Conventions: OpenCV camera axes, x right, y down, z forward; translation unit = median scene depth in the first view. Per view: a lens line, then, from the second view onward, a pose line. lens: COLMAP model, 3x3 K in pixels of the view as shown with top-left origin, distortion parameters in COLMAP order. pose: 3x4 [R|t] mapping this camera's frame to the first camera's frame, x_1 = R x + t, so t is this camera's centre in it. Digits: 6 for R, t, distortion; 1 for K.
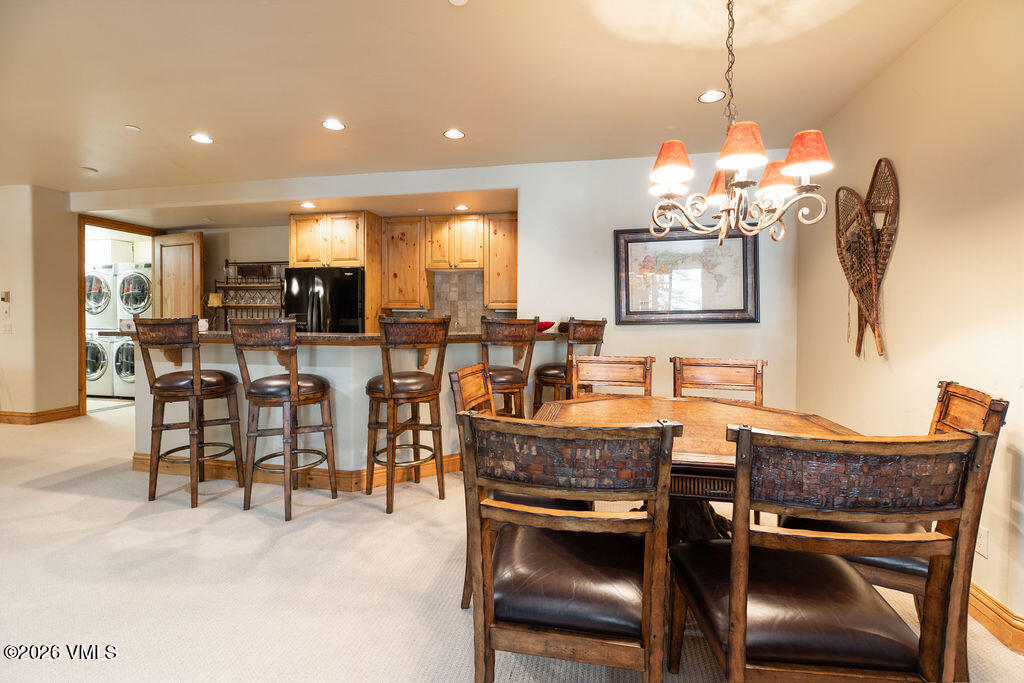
lens RADIAL K [[476.6, 0, 513.0], [0, 476.6, 320.3], [0, 0, 1]] dist [-0.001514, -0.000196]
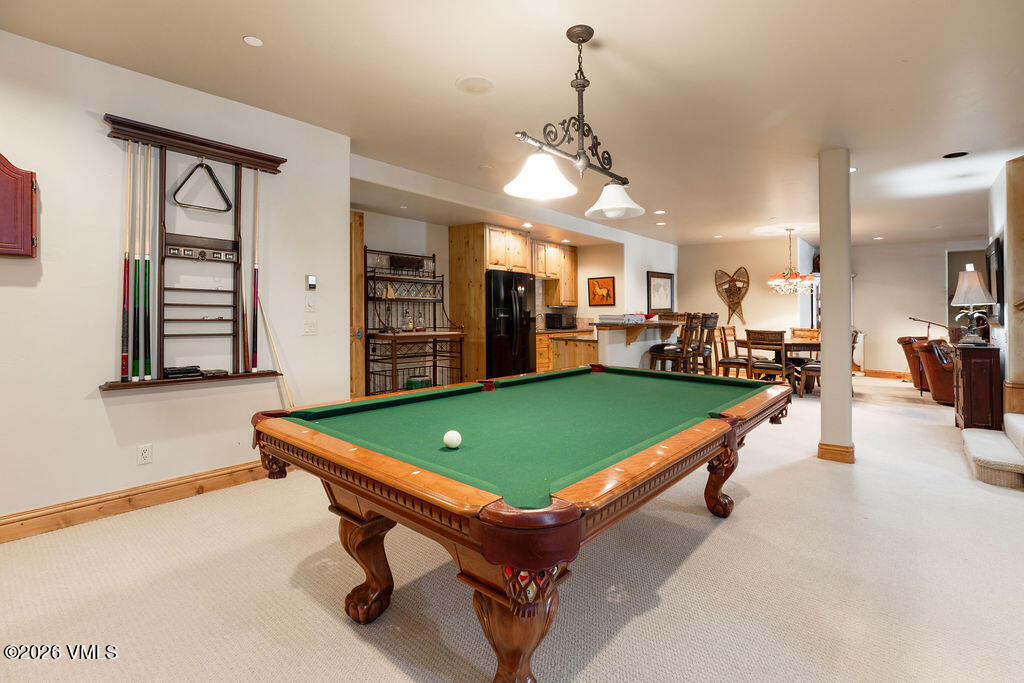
lens RADIAL K [[476.6, 0, 513.0], [0, 476.6, 320.3], [0, 0, 1]] dist [-0.001514, -0.000196]
pose [[0.470368, -0.021229, 0.882215, -1.536694], [-0.006040, 0.999610, 0.027274, -0.017000], [-0.882450, -0.018157, 0.470056, 0.411984]]
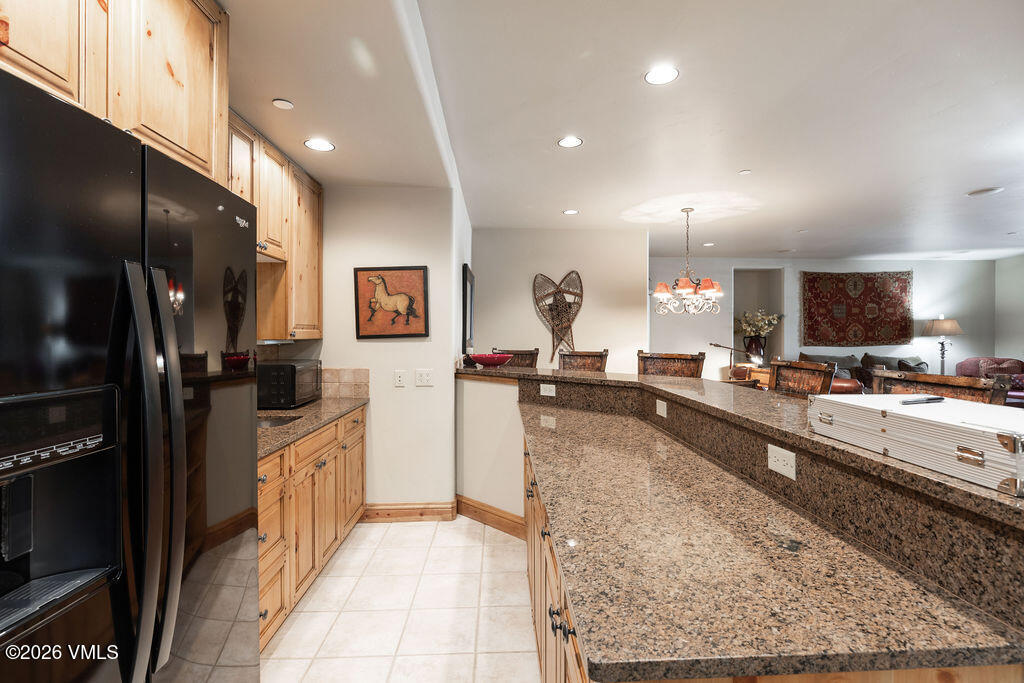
lens RADIAL K [[476.6, 0, 513.0], [0, 476.6, 320.3], [0, 0, 1]] dist [-0.001514, -0.000196]
pose [[-0.253667, 0.023046, 0.967017, -0.648450], [0.010420, 0.999723, -0.021092, -0.031905], [-0.967235, 0.004725, -0.253837, 0.910050]]
